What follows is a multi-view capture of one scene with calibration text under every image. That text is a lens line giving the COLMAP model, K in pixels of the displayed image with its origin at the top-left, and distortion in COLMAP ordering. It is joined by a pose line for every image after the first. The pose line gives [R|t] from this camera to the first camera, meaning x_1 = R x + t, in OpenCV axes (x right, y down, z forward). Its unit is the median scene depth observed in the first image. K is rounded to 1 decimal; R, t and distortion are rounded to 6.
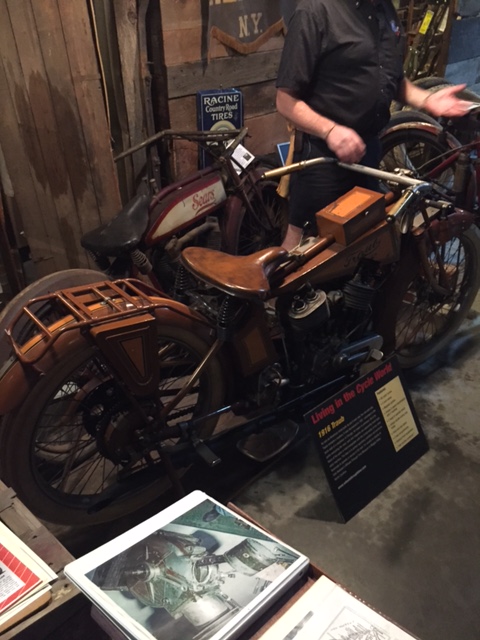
lens RADIAL K [[547.8, 0, 242.9], [0, 547.8, 320.2], [0, 0, 1]] dist [0.073020, -0.103527]
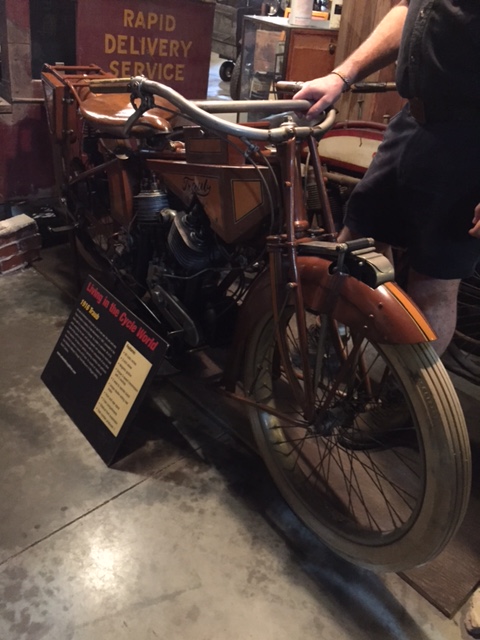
lens RADIAL K [[547.8, 0, 240.3], [0, 547.8, 320.2], [0, 0, 1]] dist [0.073020, -0.103527]
pose [[-0.044566, 0.545581, -0.836872, 0.907344], [-0.600455, 0.654873, 0.458907, -0.370351], [0.798416, 0.522956, 0.298412, 0.876822]]
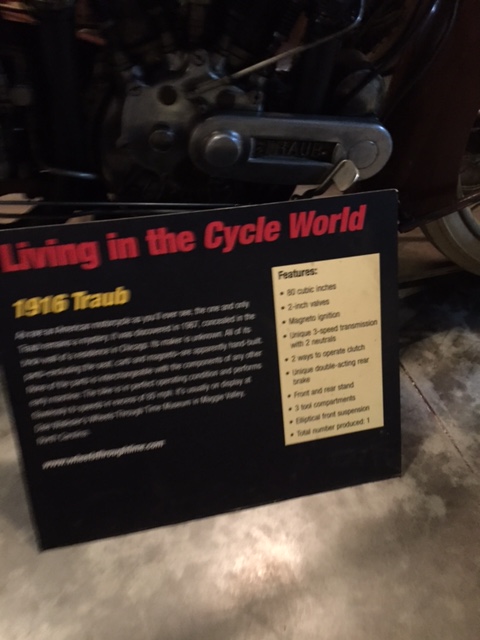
lens RADIAL K [[547.8, 0, 239.9], [0, 547.8, 320.3], [0, 0, 1]] dist [0.073020, -0.103527]
pose [[0.881761, 0.370837, -0.291509, 0.334048], [-0.299799, 0.917715, 0.260614, 0.078999], [0.364167, -0.142405, 0.920382, 0.680073]]
